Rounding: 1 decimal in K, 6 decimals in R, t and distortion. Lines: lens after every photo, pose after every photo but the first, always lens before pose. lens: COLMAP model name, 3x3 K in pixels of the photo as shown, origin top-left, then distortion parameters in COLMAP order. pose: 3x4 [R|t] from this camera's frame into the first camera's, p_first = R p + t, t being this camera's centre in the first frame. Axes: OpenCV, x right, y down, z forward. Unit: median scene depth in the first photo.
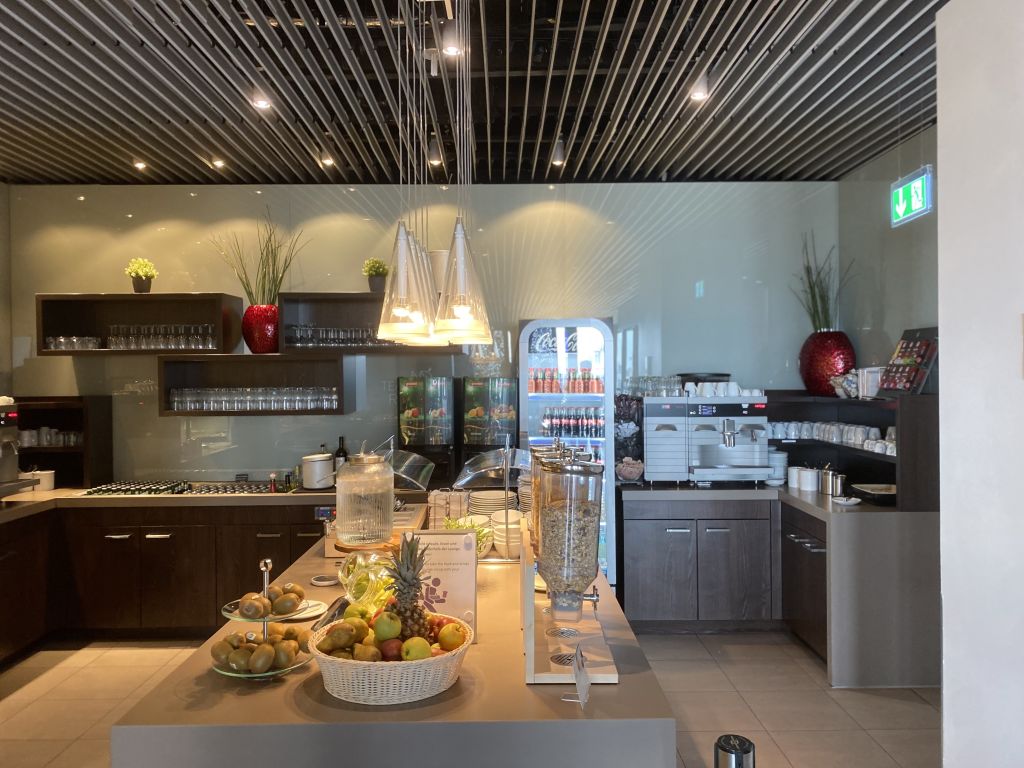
lens RADIAL K [[785.8, 0, 507.1], [0, 785.8, 374.8], [0, 0, 1]] dist [0.013611, -0.014296]
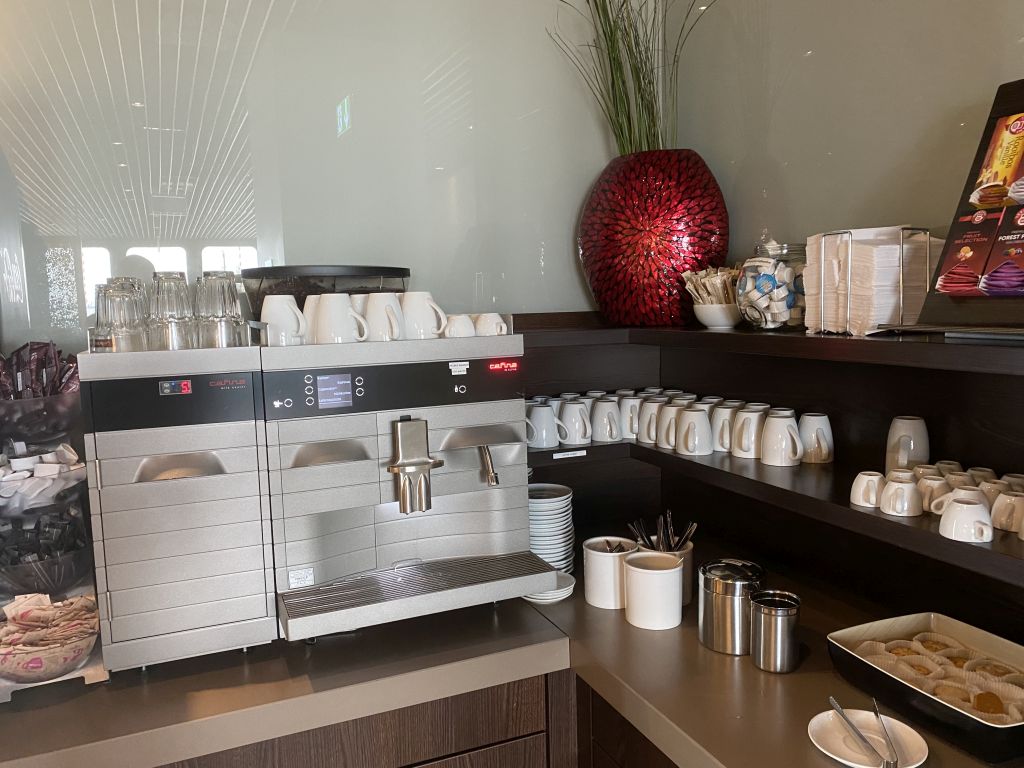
lens RADIAL K [[785.8, 0, 505.9], [0, 785.8, 382.4], [0, 0, 1]] dist [0.013611, -0.014296]
pose [[0.922046, -0.059443, 0.382489, 0.202352], [0.022515, 0.994701, 0.100312, 0.014840], [-0.386425, -0.083880, 0.918499, 0.711308]]
